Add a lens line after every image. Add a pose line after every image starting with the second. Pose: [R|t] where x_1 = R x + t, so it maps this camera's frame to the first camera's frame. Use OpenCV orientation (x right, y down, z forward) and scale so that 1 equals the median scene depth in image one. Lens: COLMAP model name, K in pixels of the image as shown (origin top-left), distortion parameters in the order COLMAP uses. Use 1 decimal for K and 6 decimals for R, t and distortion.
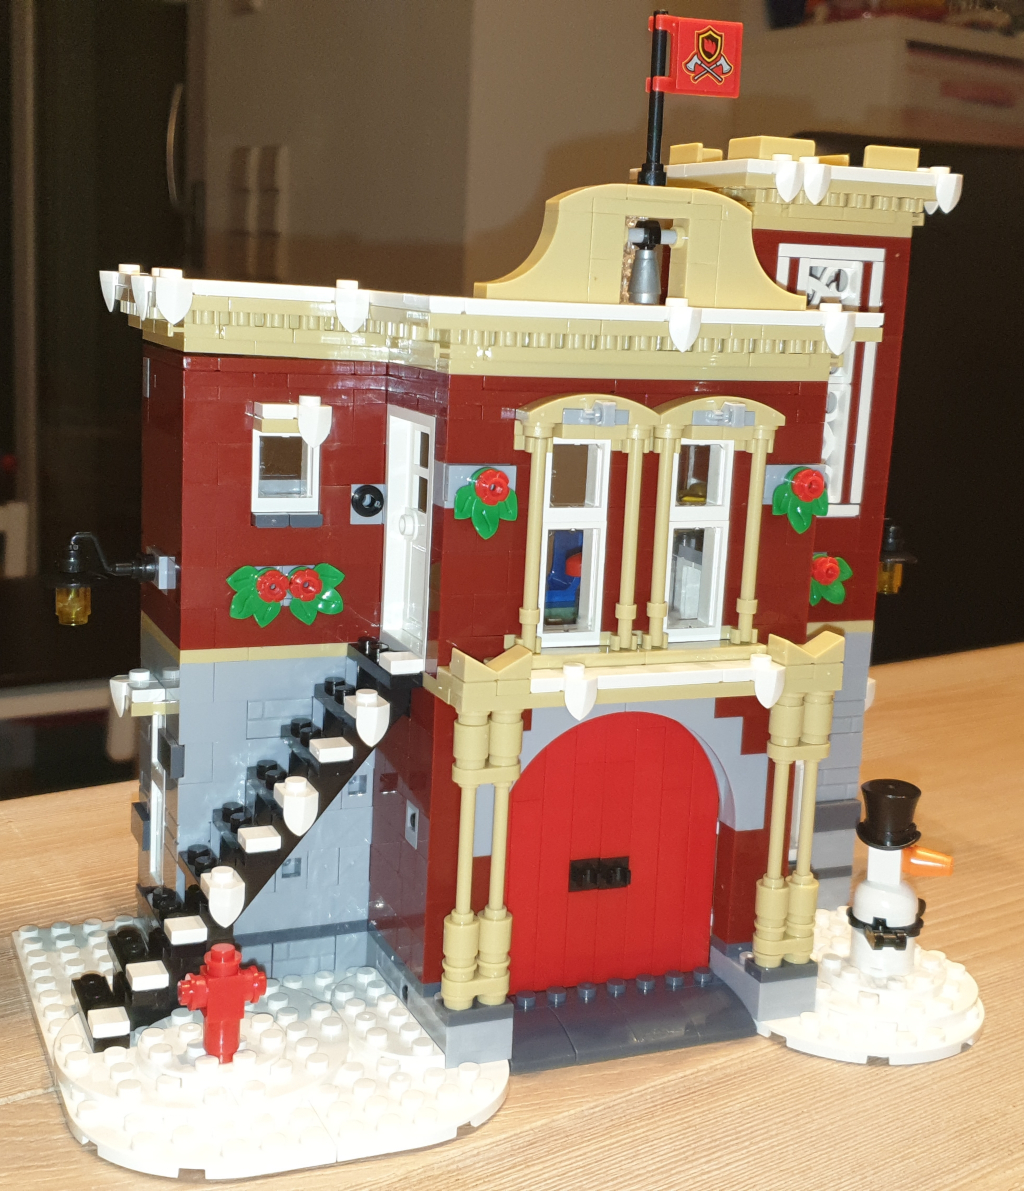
lens RADIAL K [[1707.2, 0, 512.0], [0, 1707.2, 595.5], [0, 0, 1]] dist [-0.009220, -0.026963]
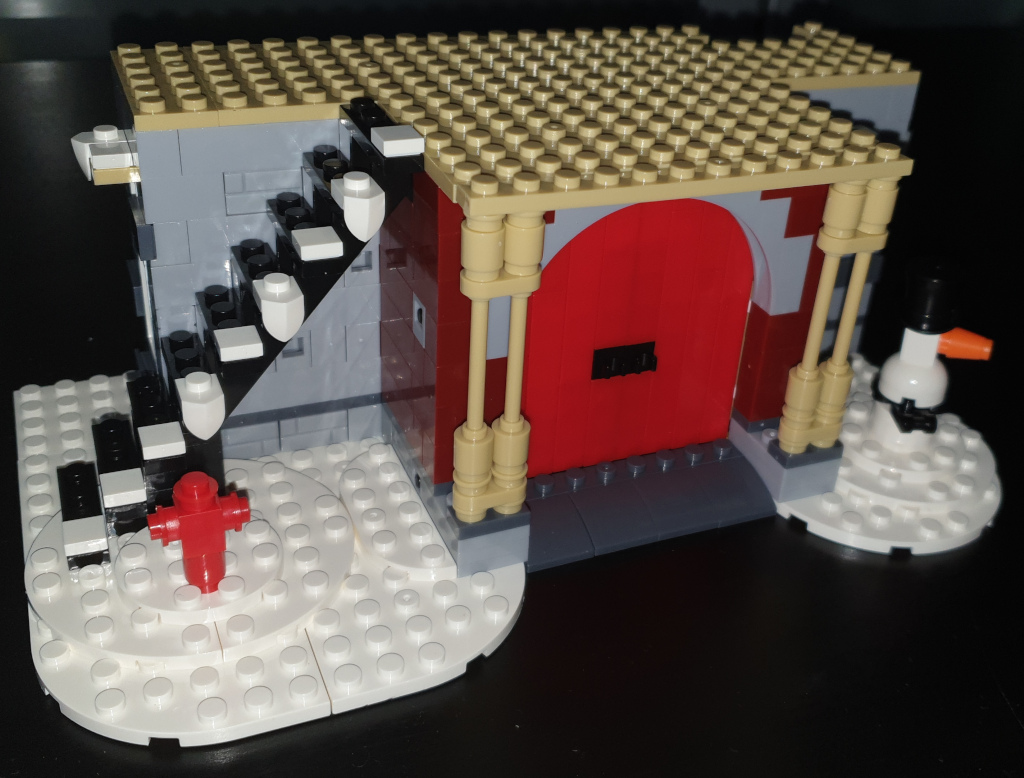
lens RADIAL K [[1161.9, 0, 568.3], [0, 1161.9, 388.4], [0, 0, 1]] dist [0.135182, -0.469021]
pose [[0.999455, 0.012562, 0.030543, 0.001389], [-0.021943, 0.943770, 0.329874, -0.034534], [-0.024682, -0.330365, 0.943531, 0.405761]]
